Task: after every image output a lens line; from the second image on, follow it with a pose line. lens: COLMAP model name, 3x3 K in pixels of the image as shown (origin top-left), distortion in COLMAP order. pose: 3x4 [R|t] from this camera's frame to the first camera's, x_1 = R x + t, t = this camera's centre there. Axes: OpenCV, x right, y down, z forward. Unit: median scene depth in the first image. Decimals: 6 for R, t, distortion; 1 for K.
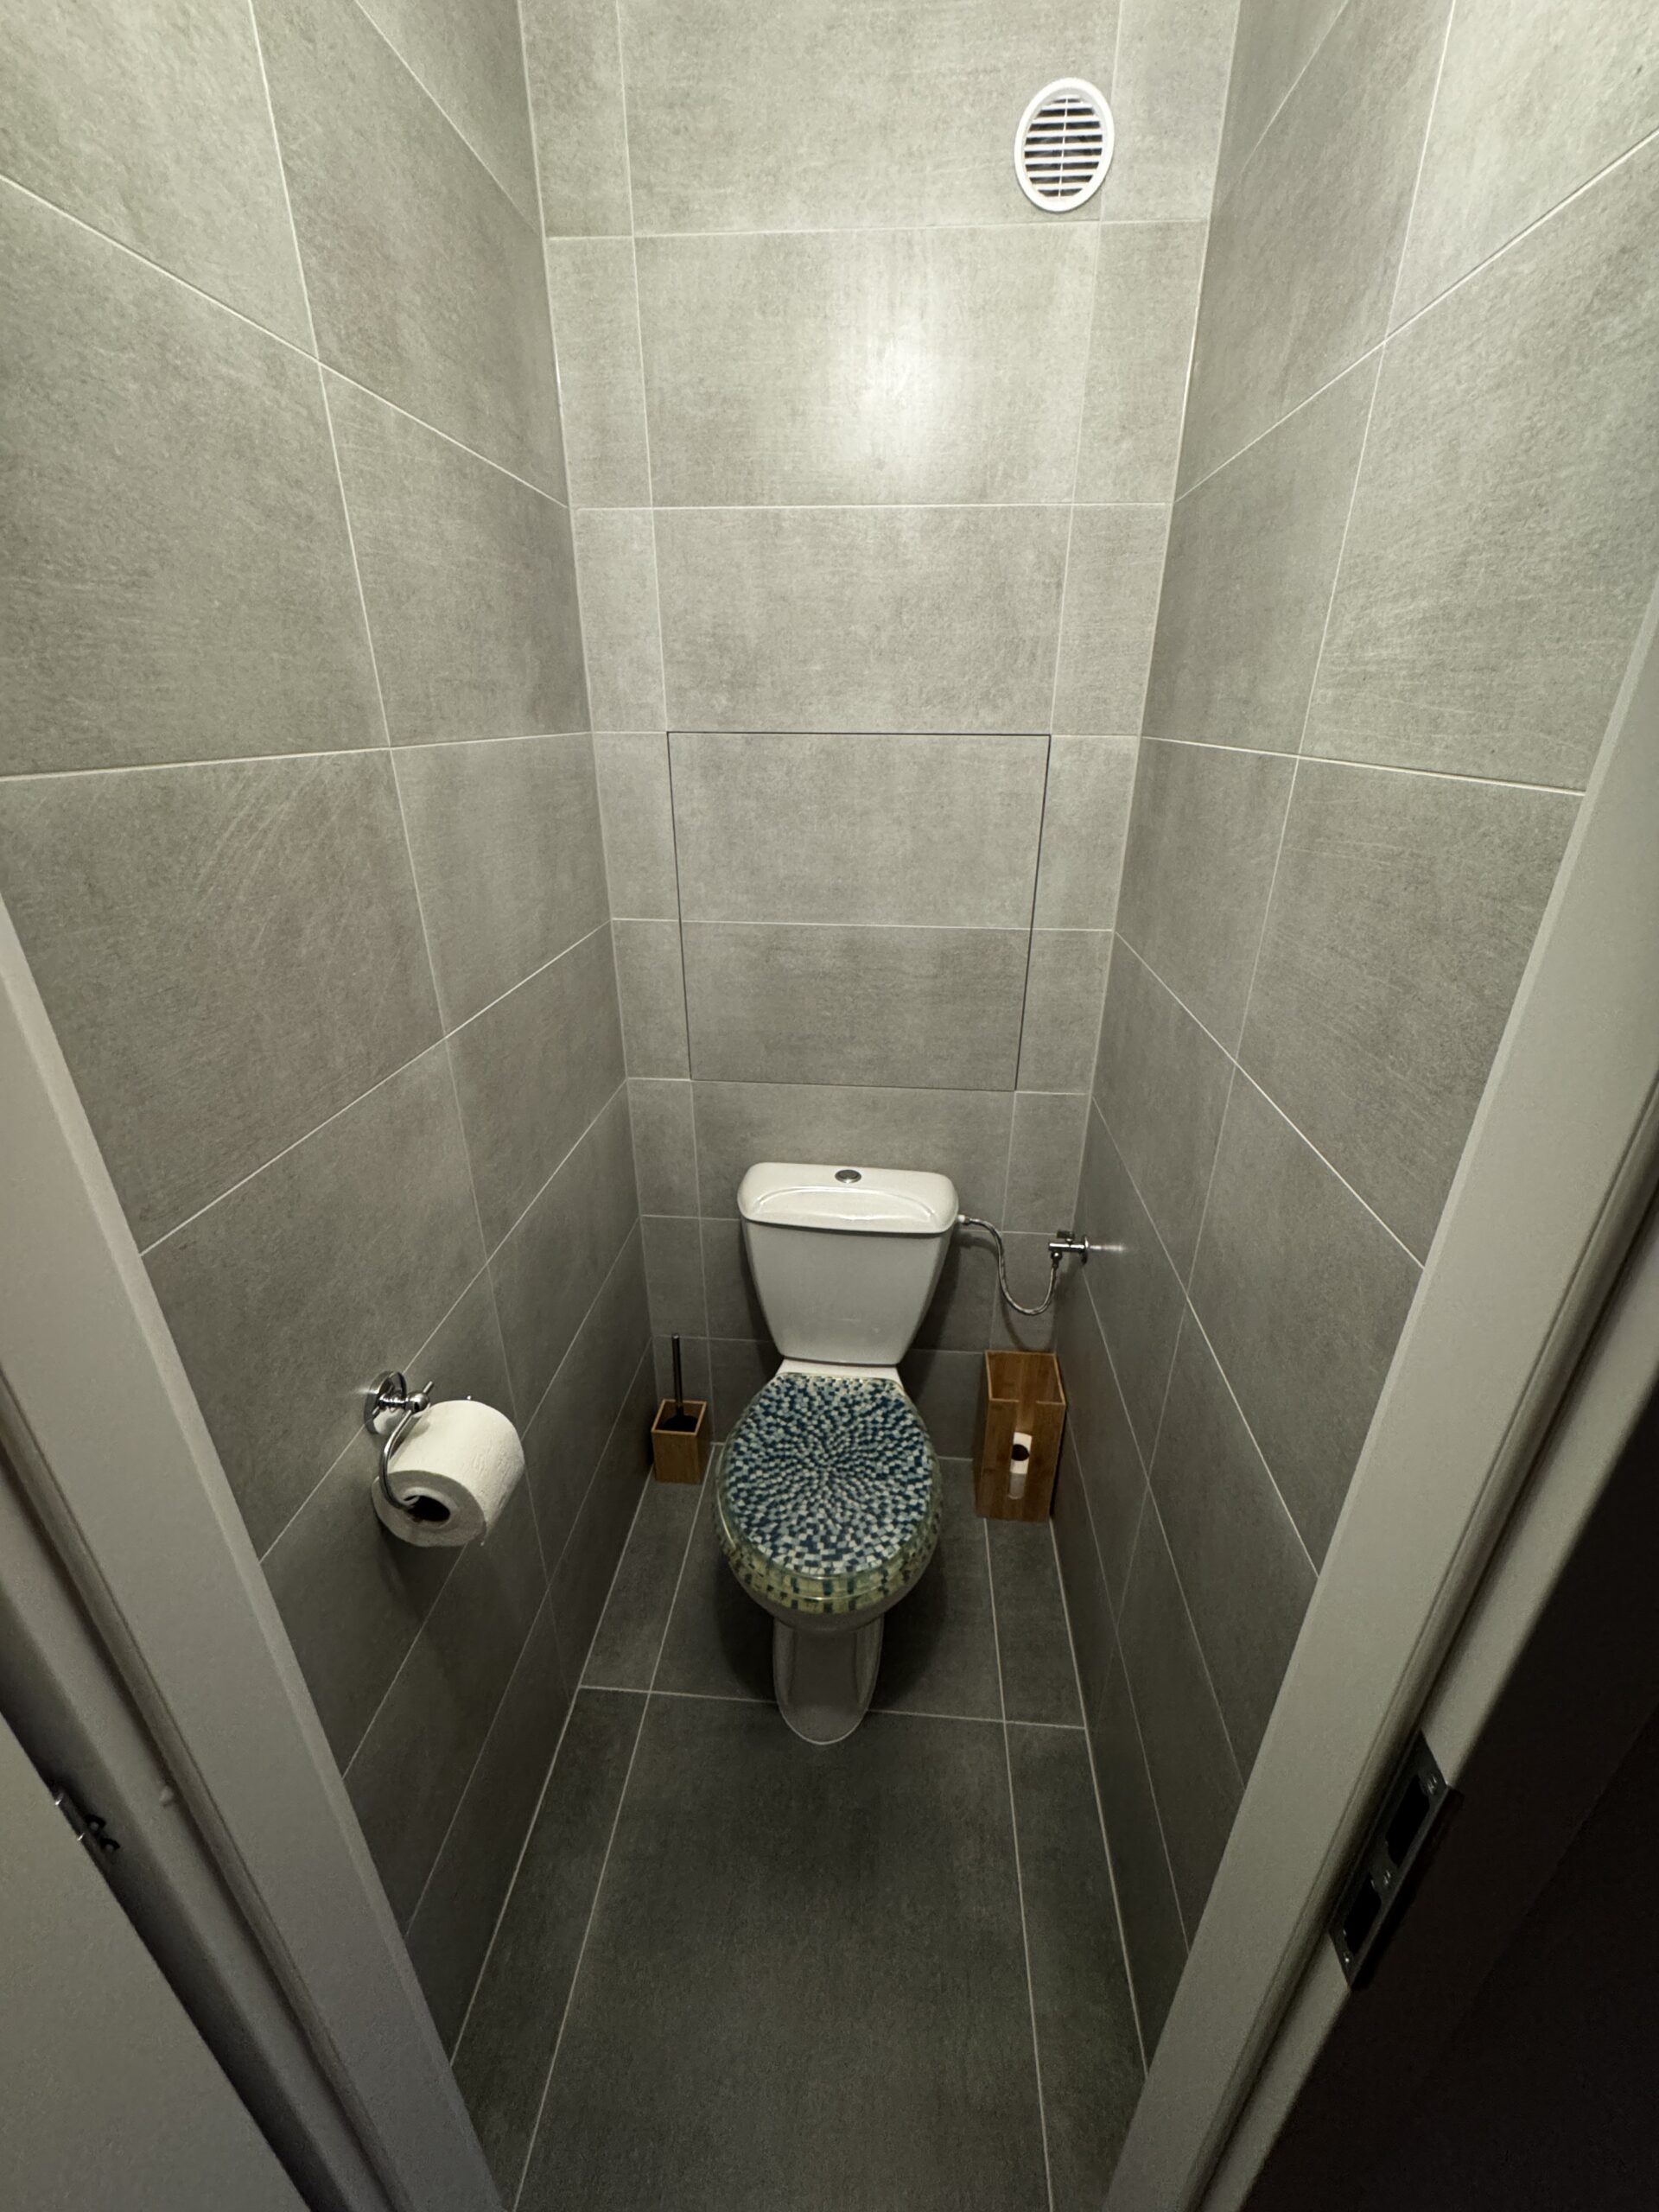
lens RADIAL K [[878.5, 0, 839.1], [0, 878.5, 1101.2], [0, 0, 1]] dist [-0.001502, 0.000051]
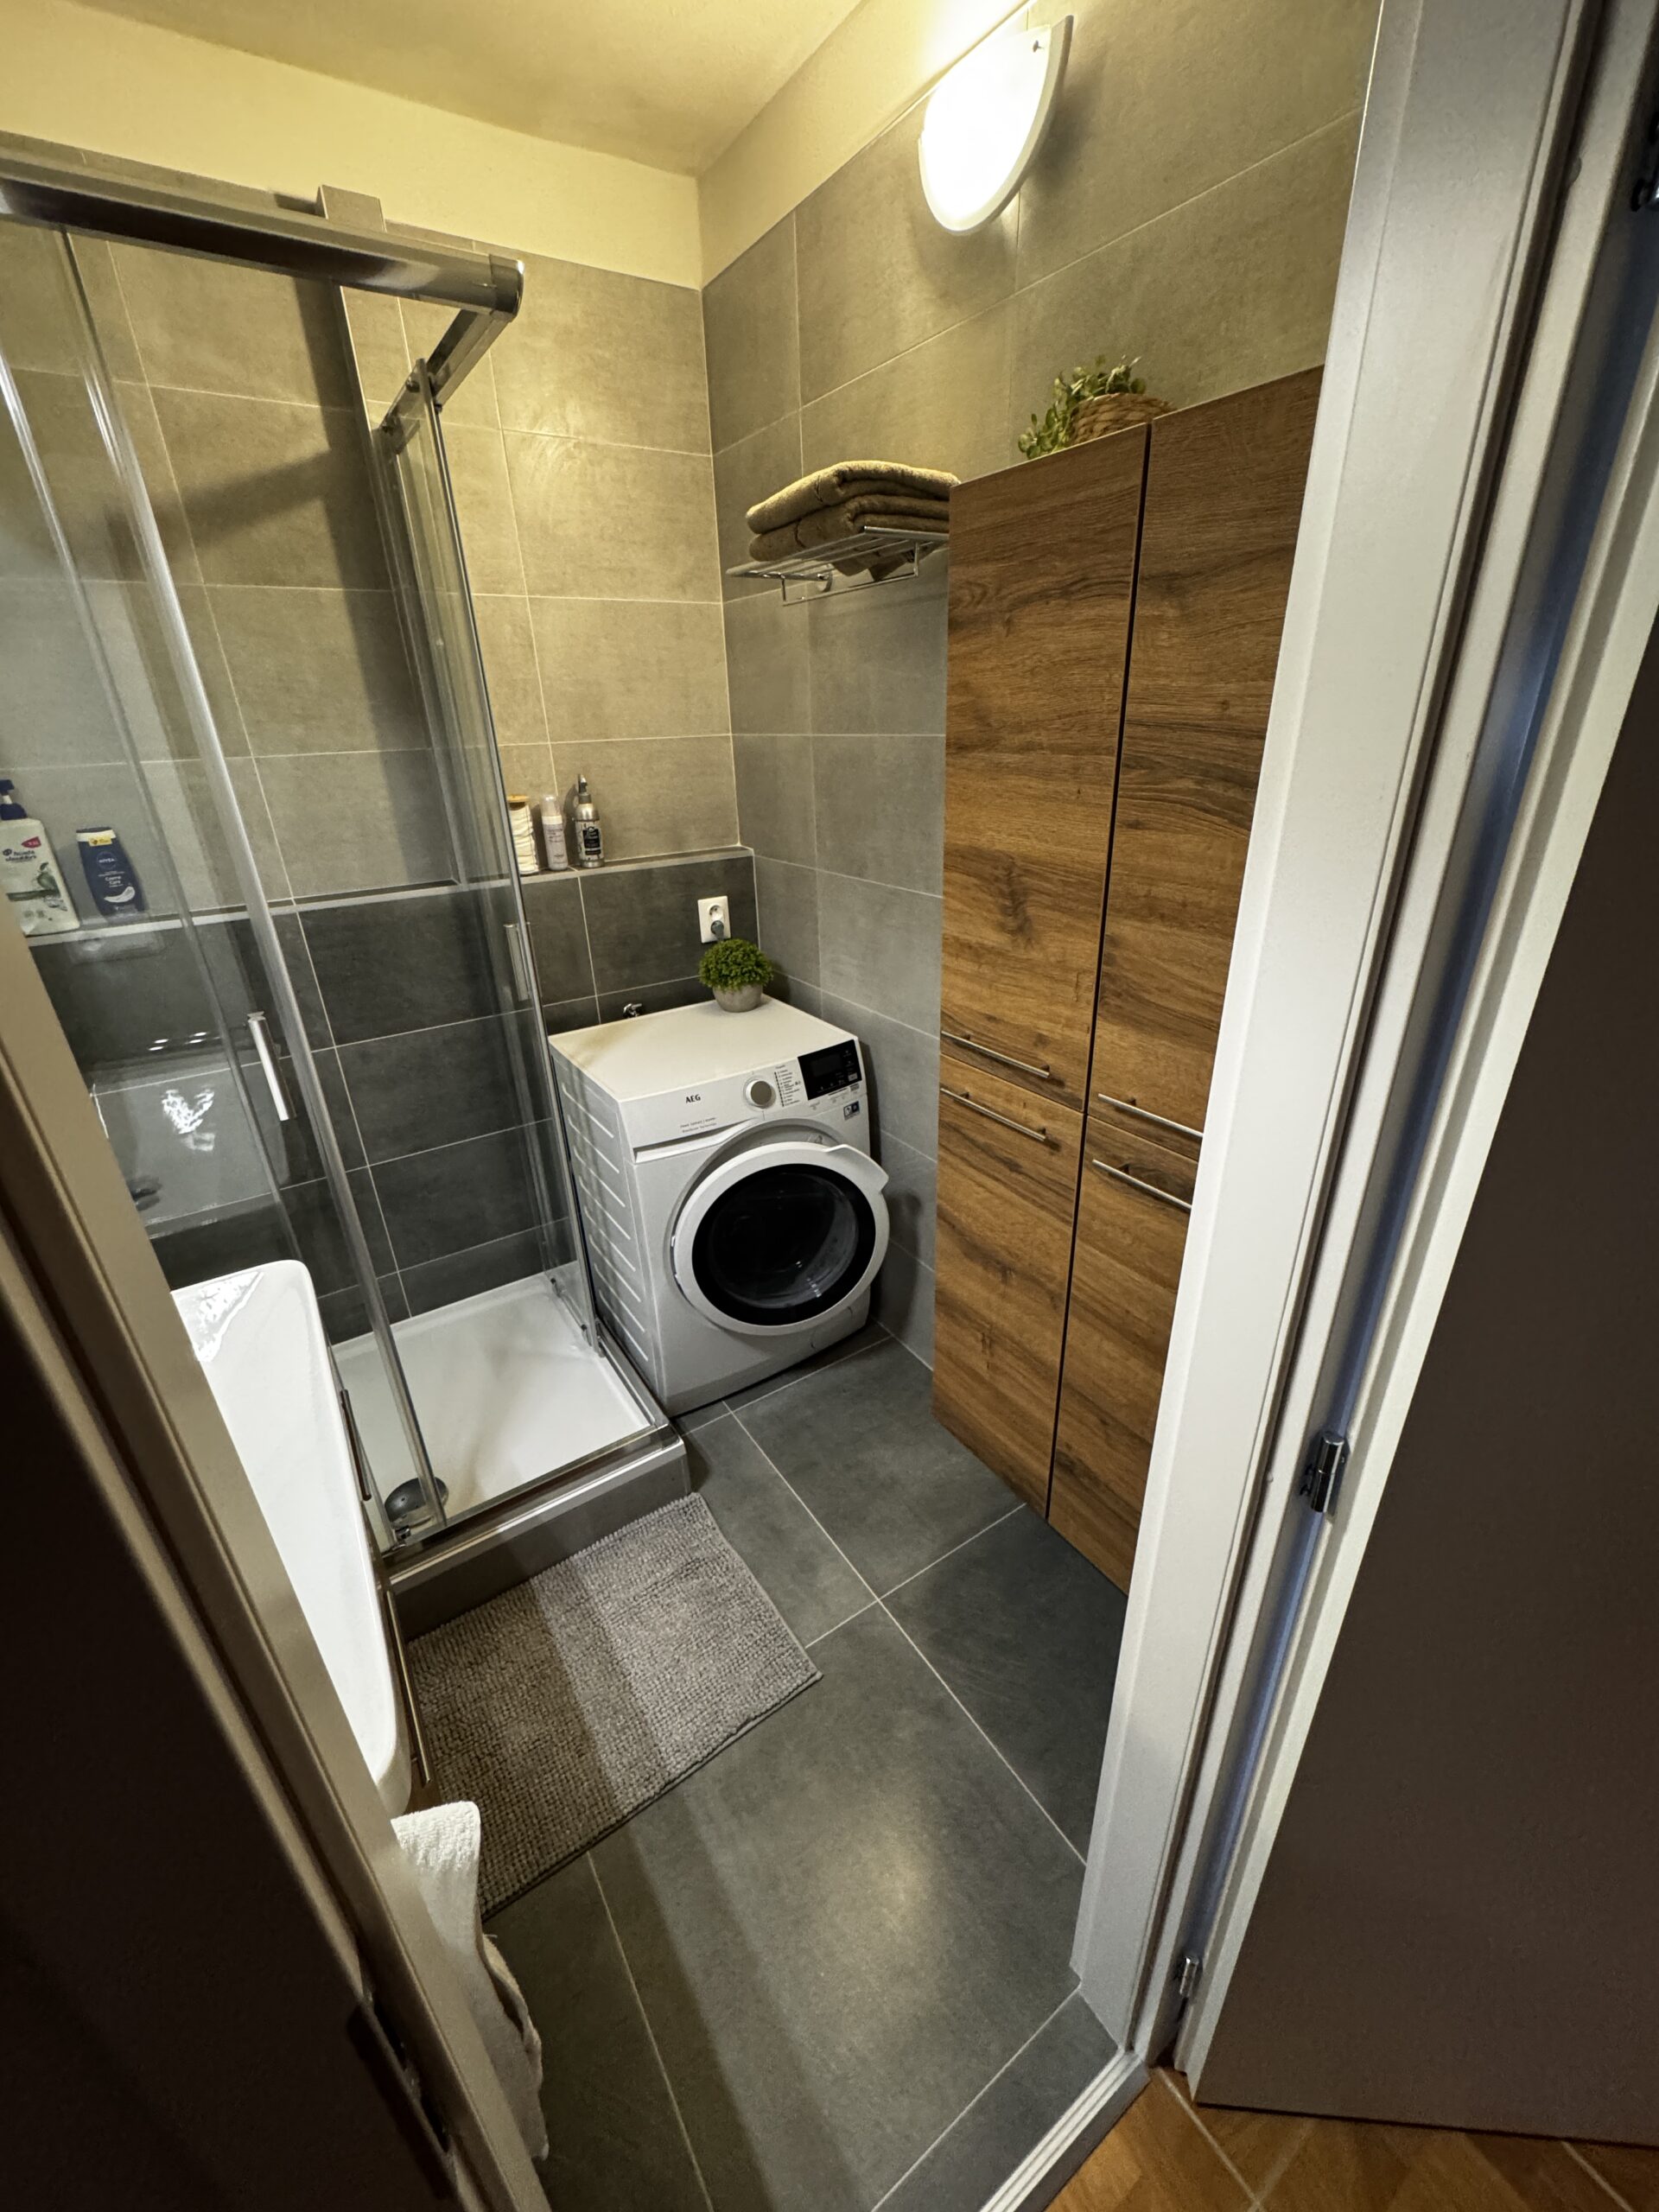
lens RADIAL K [[878.5, 0, 833.8], [0, 878.5, 1104.9], [0, 0, 1]] dist [-0.001502, 0.000051]
pose [[0.782964, -0.281007, 0.554980, -0.419106], [0.293062, 0.953573, 0.069378, 0.235258], [-0.548710, 0.108323, 0.828966, -0.492642]]
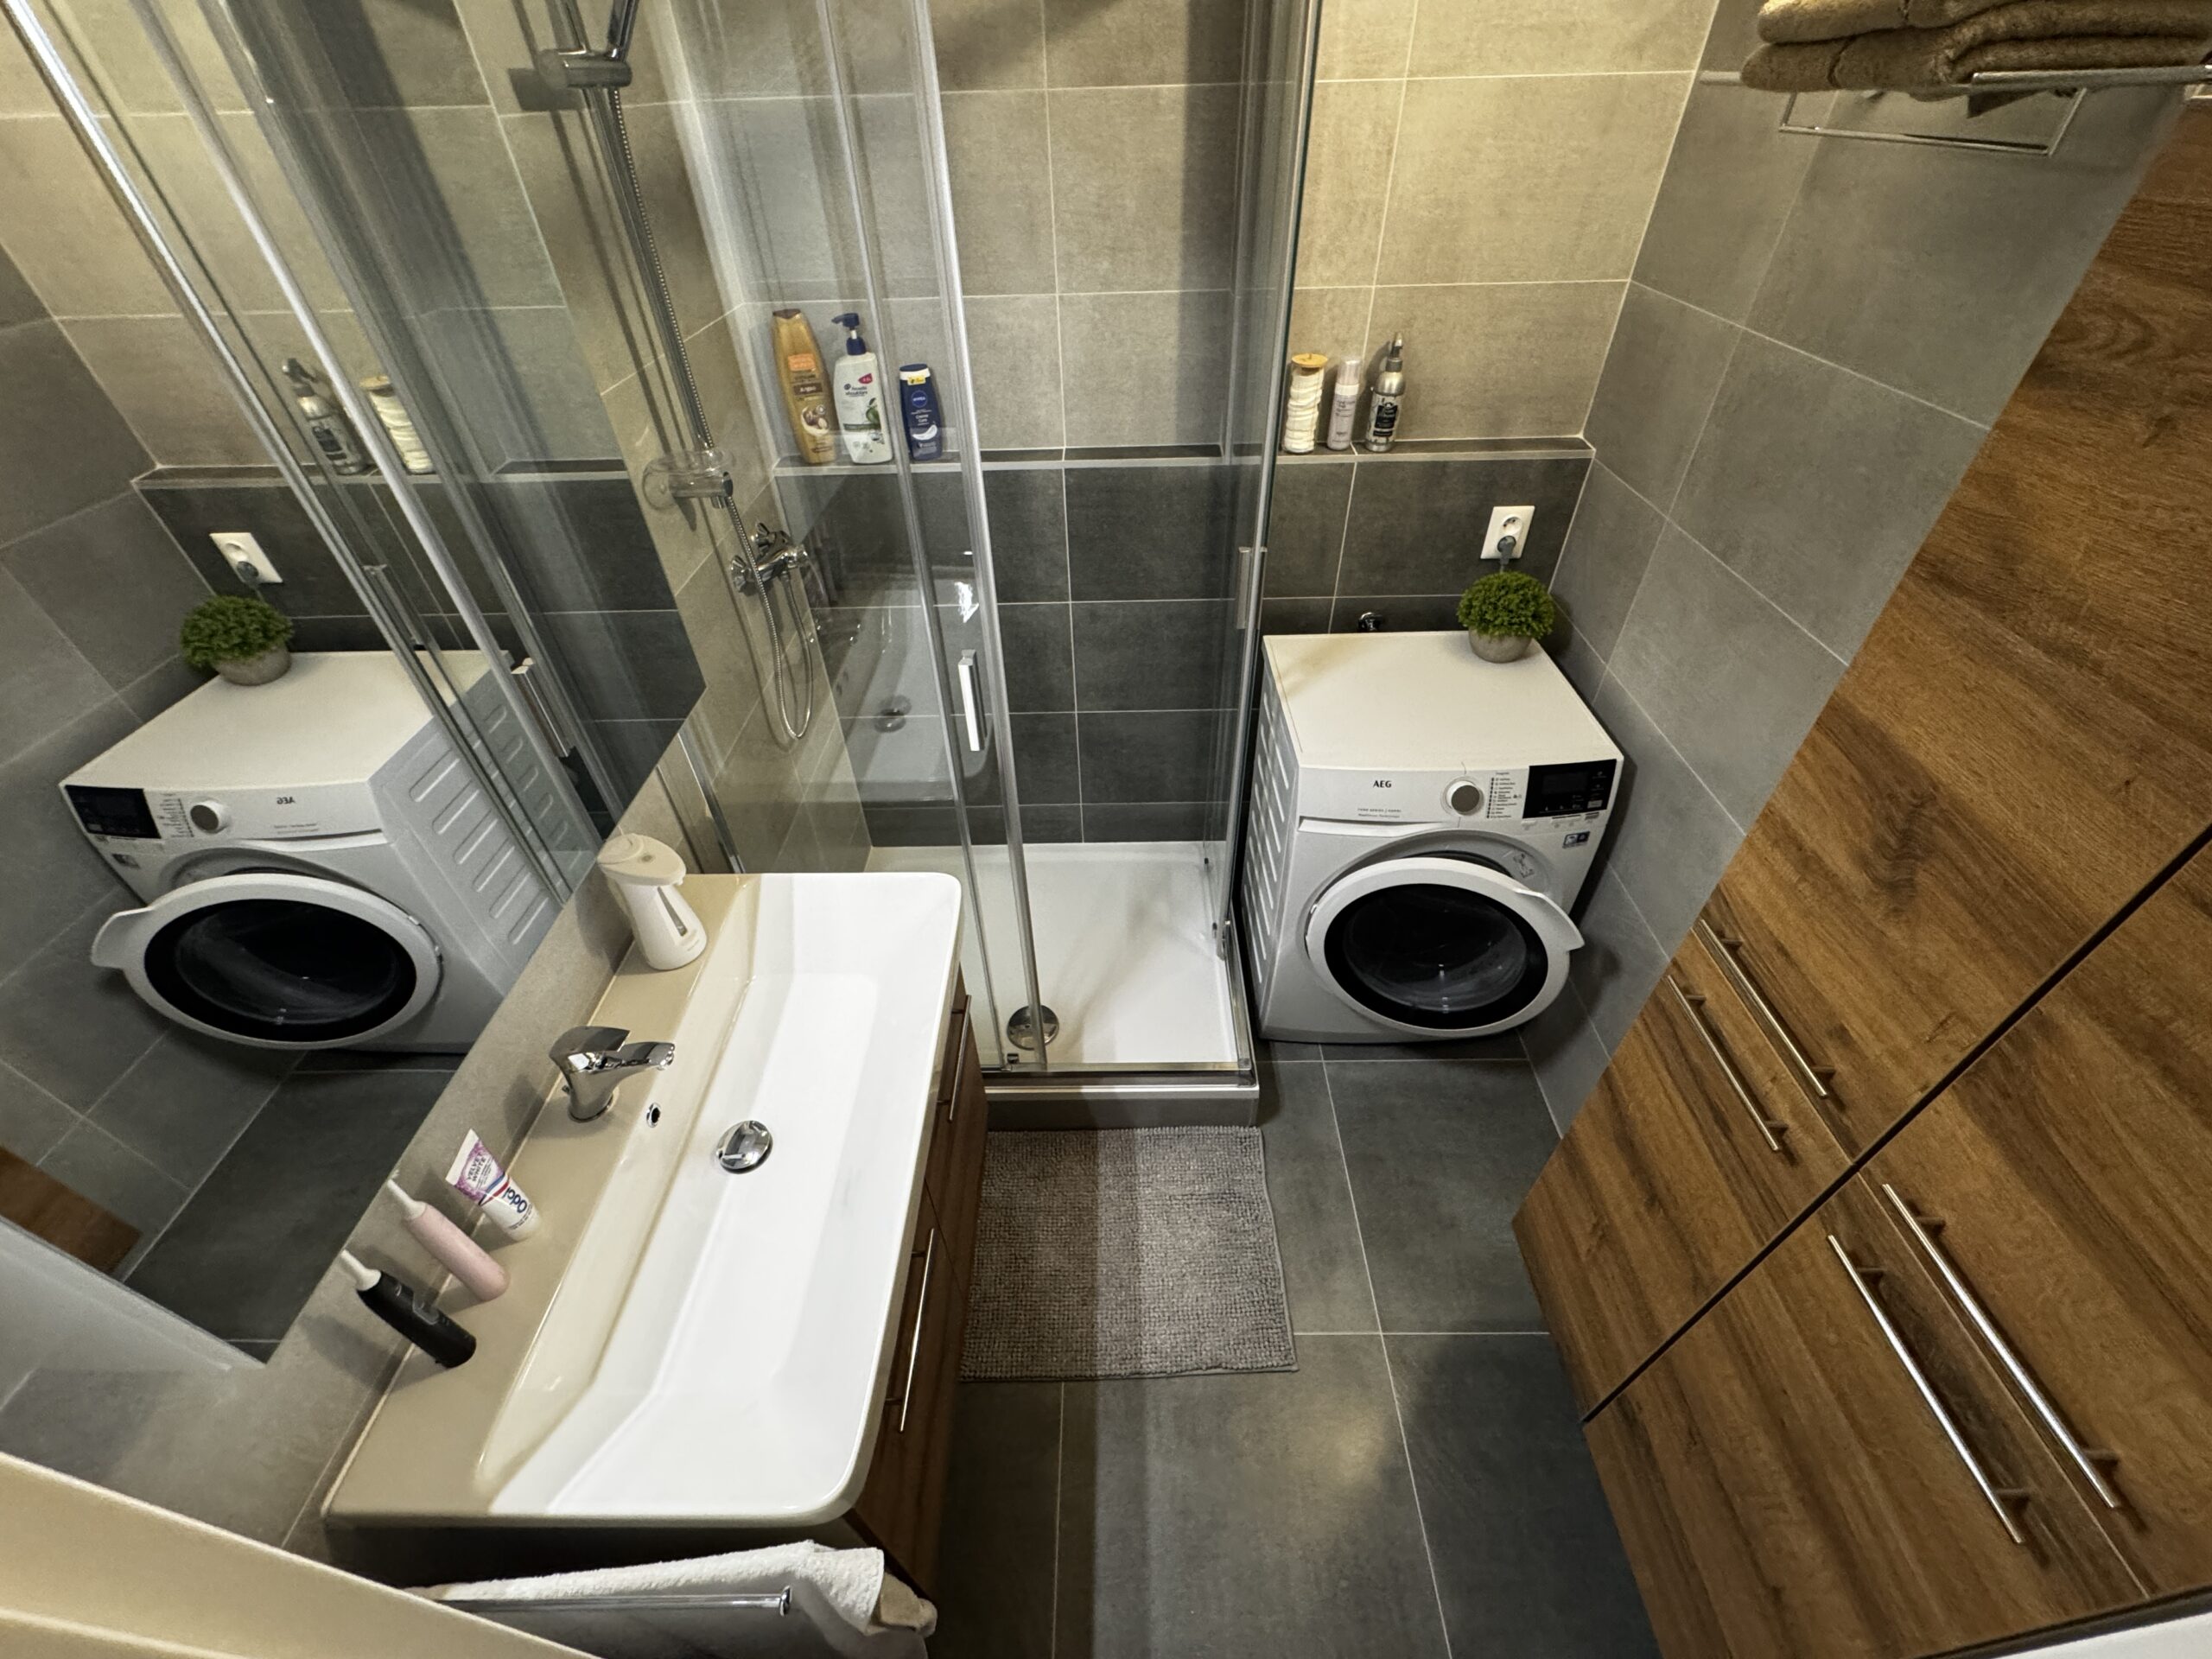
lens RADIAL K [[878.5, 0, 1105.0], [0, 878.5, 823.9], [0, 0, 1]] dist [-0.001502, 0.000051]
pose [[0.996592, -0.071508, 0.041113, -0.253956], [0.057662, 0.960385, 0.272646, -0.053764], [-0.058981, -0.269347, 0.961235, -0.383199]]
